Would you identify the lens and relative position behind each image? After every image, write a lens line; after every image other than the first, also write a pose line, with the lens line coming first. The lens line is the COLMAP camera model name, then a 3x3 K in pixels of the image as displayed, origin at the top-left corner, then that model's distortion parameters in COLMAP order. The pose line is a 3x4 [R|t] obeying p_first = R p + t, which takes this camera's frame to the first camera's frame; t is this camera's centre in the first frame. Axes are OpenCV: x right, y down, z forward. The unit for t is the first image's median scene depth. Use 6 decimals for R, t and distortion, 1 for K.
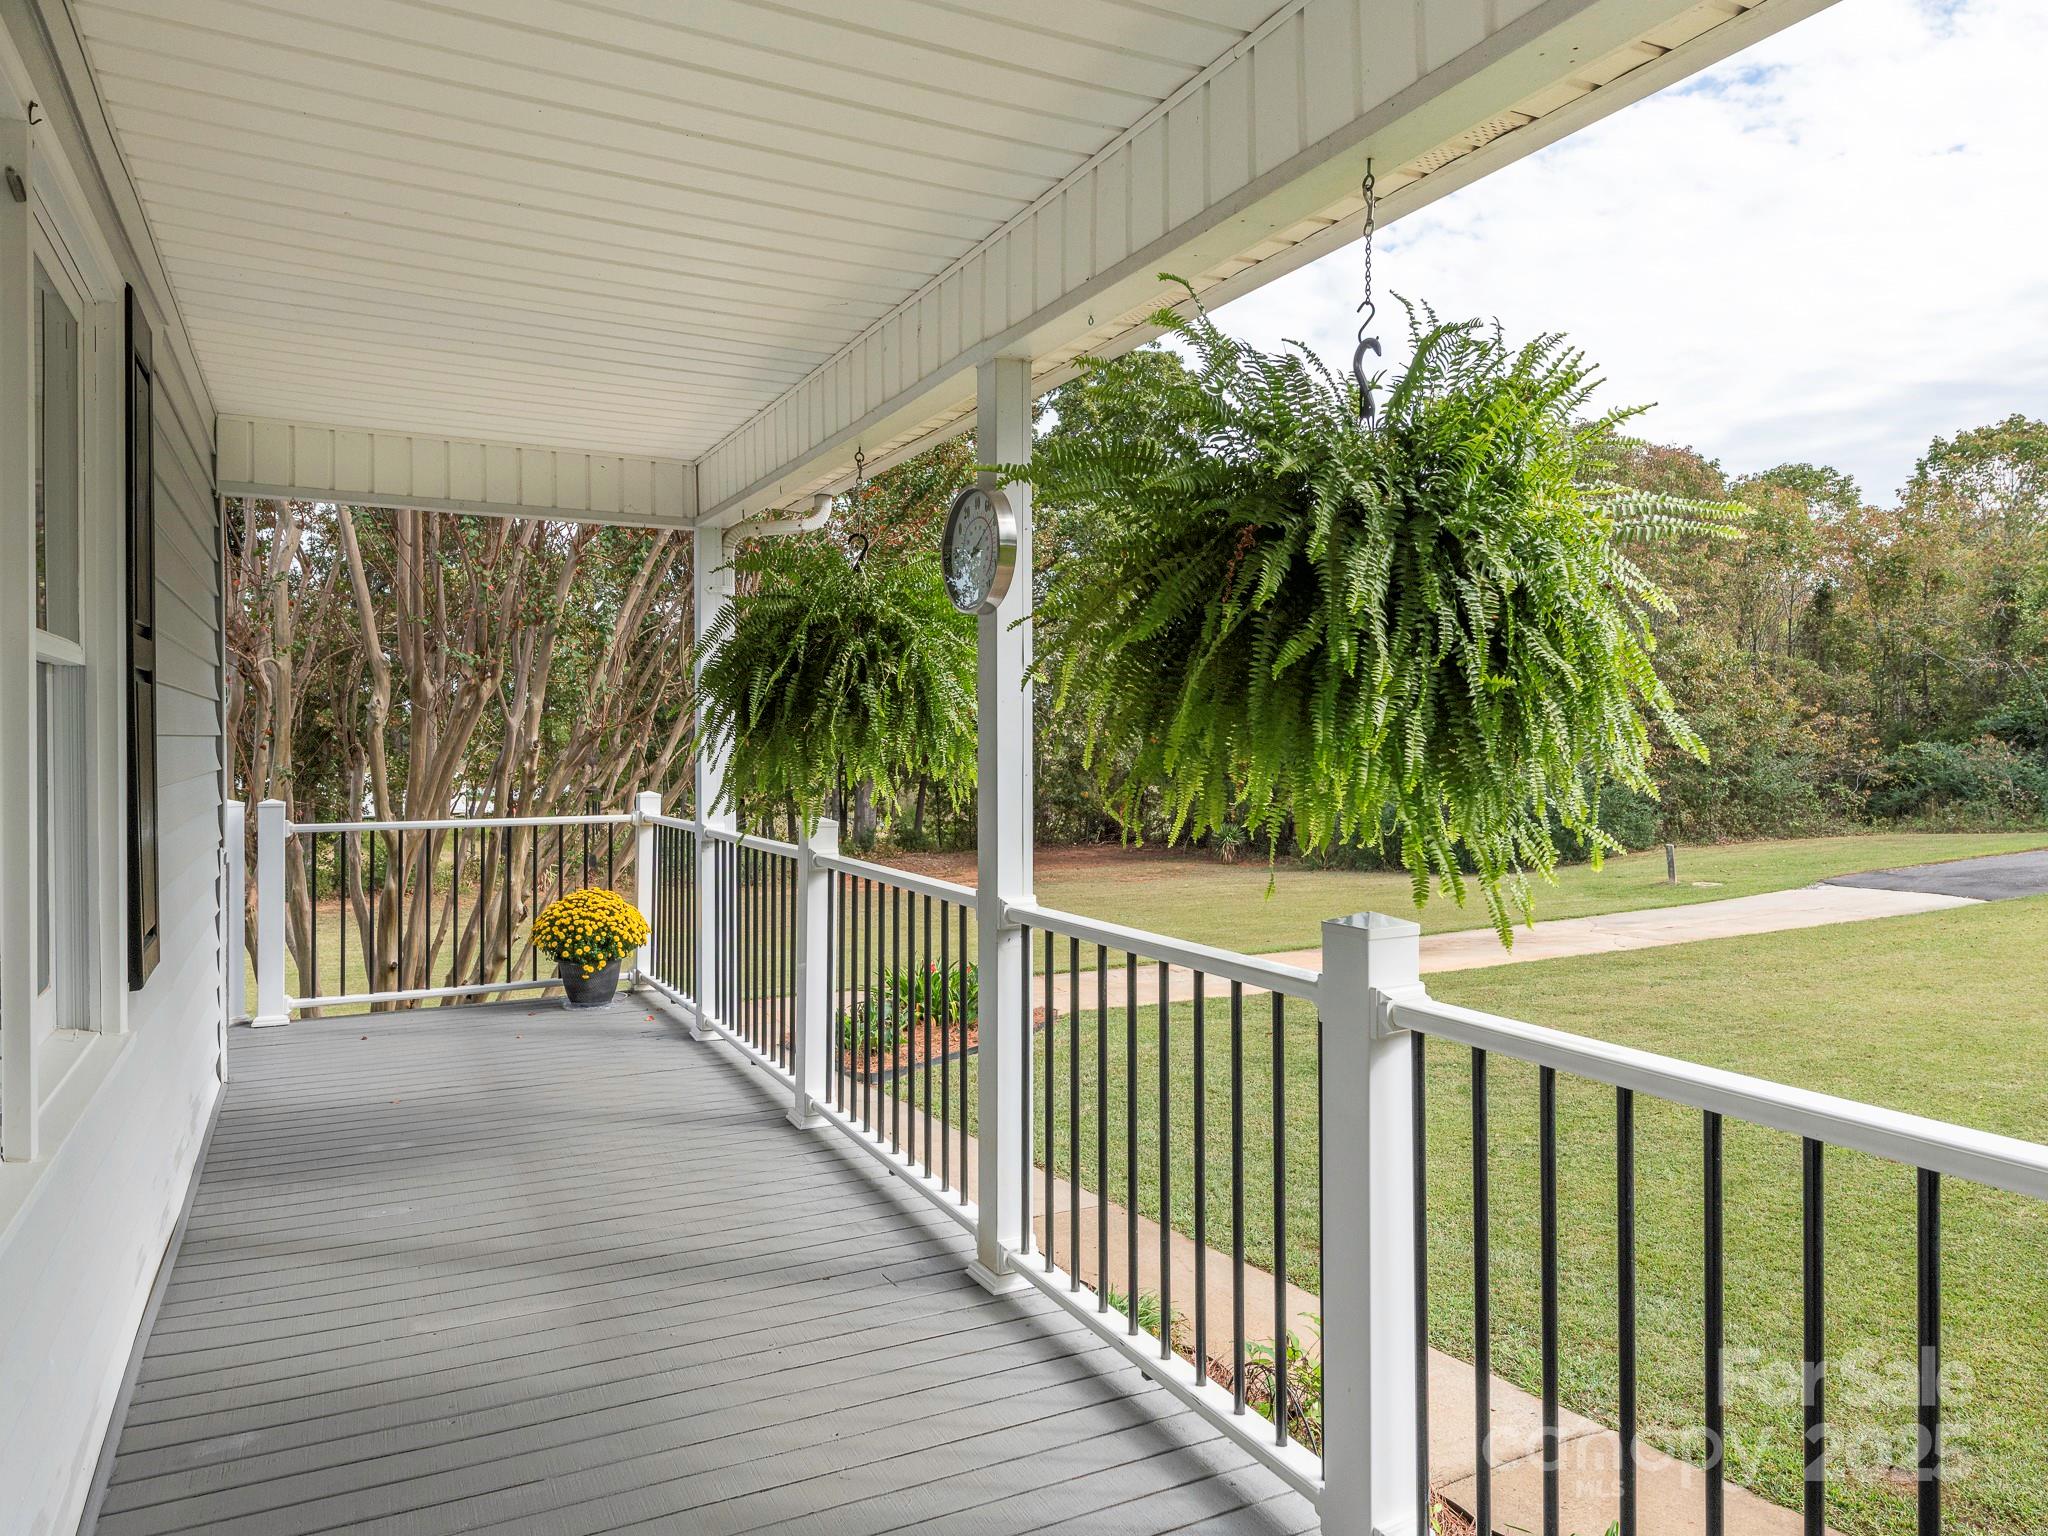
lens RADIAL K [[1299.8, 0, 1024.0], [0, 1299.8, 768.0], [0, 0, 1]] dist [-0.000564, -0.003158]
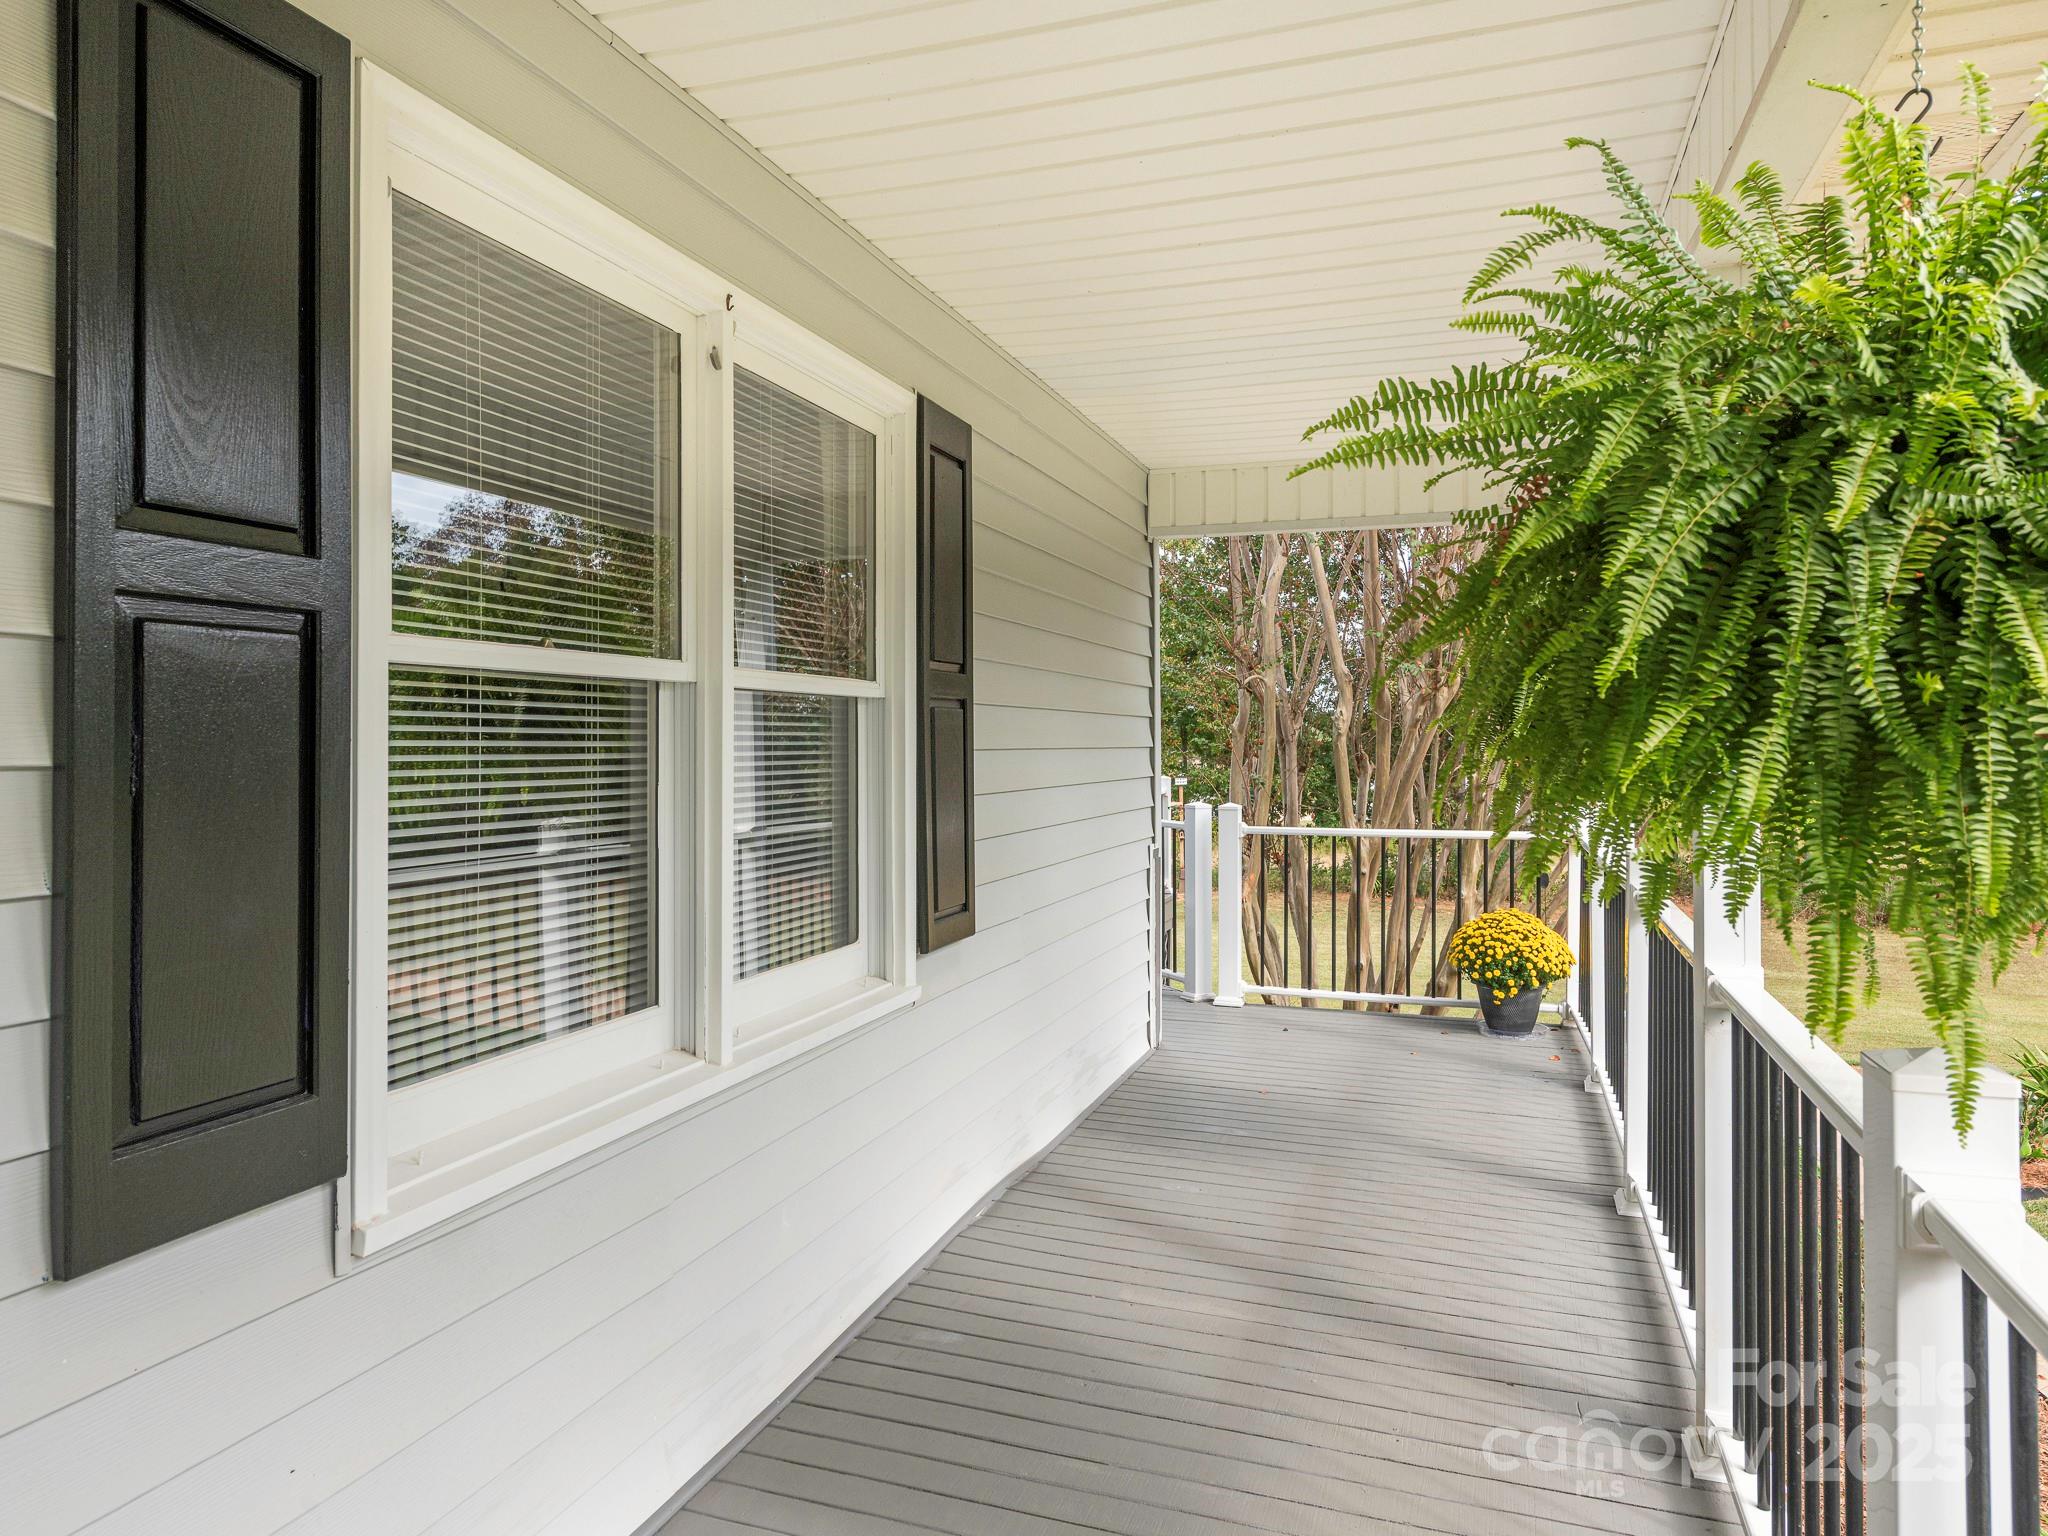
lens RADIAL K [[1348.6, 0, 1019.8], [0, 1348.6, 752.6], [0, 0, 1]] dist [0.005569, -0.002121]
pose [[0.681280, 0.006298, -0.731995, 0.233362], [-0.018461, 0.999793, -0.008580, -0.009701], [0.731790, 0.019359, 0.681256, 0.121471]]
